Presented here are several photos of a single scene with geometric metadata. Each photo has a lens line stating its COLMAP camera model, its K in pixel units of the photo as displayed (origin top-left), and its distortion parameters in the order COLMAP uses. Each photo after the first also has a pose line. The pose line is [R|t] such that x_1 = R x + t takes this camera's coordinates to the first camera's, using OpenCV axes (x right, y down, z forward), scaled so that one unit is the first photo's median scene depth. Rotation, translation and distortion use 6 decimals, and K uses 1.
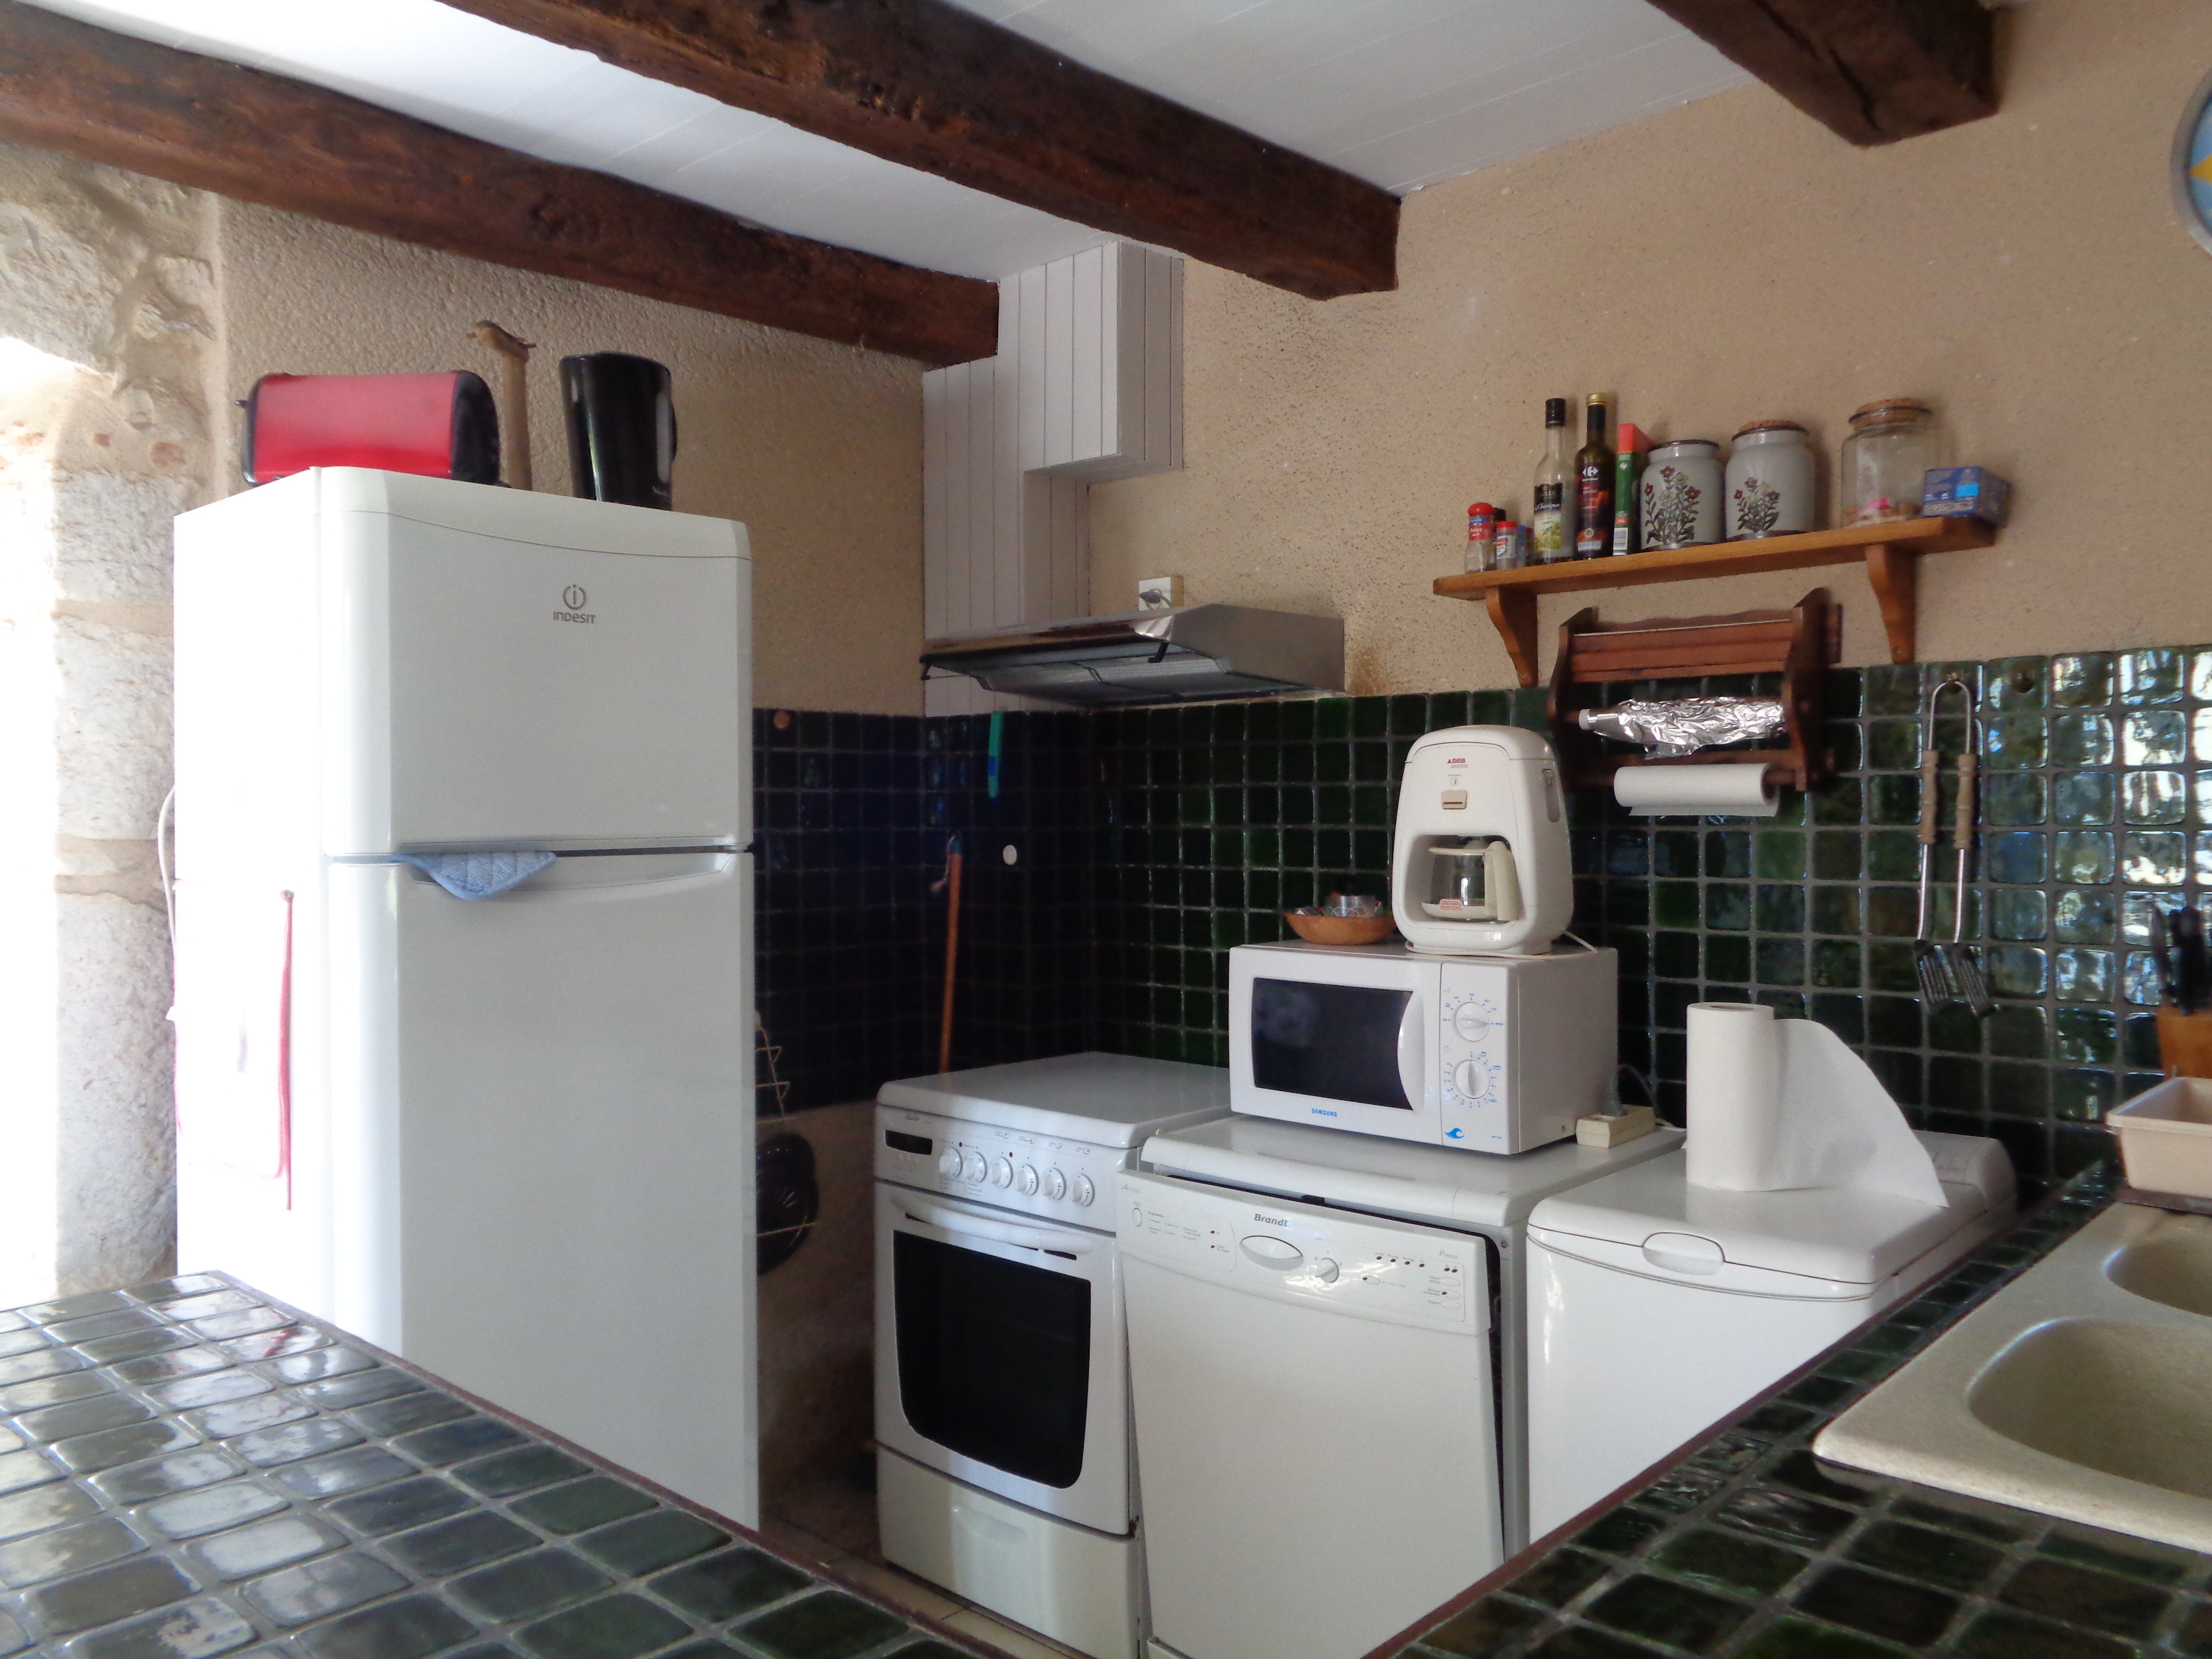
lens RADIAL K [[1649.0, 0, 1113.1], [0, 1649.0, 818.7], [0, 0, 1]] dist [0.002890, -0.001329]
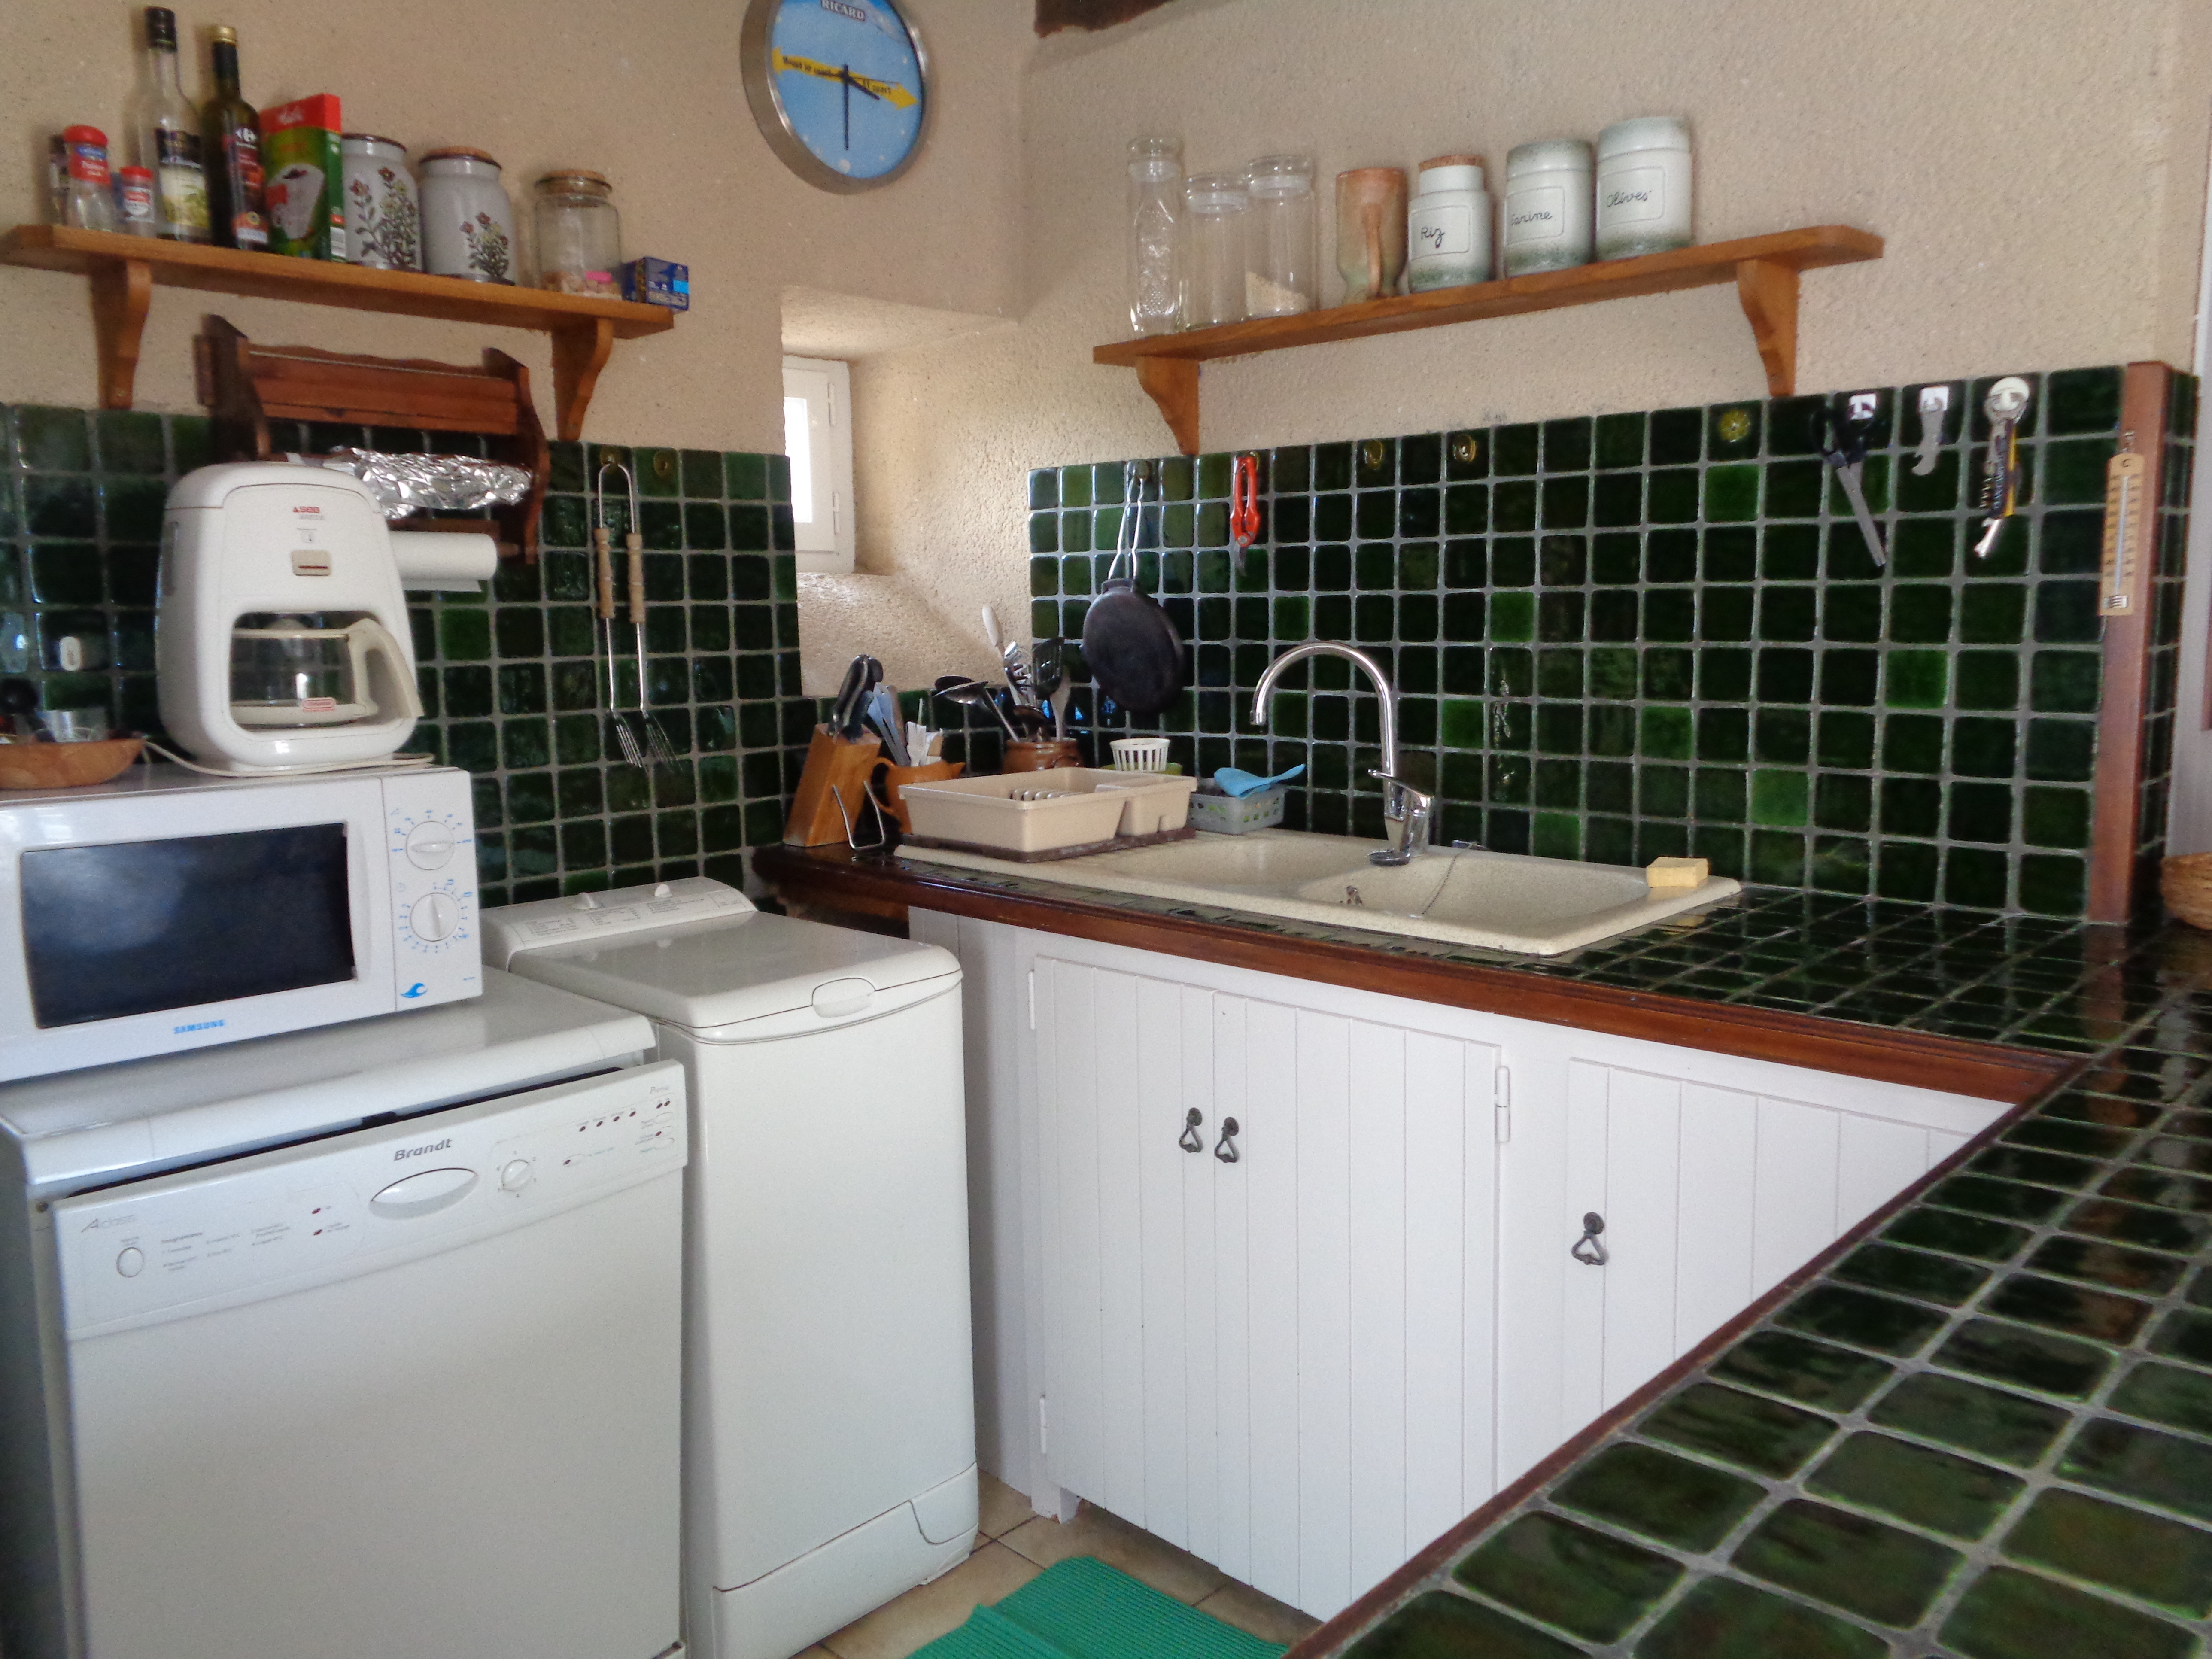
lens RADIAL K [[1649.0, 0, 1114.8], [0, 1649.0, 838.5], [0, 0, 1]] dist [0.002890, -0.001329]
pose [[0.022063, -0.131848, 0.991024, -0.550377], [0.020162, 0.991123, 0.131412, 0.021704], [-0.999553, 0.017082, 0.024525, 0.640954]]
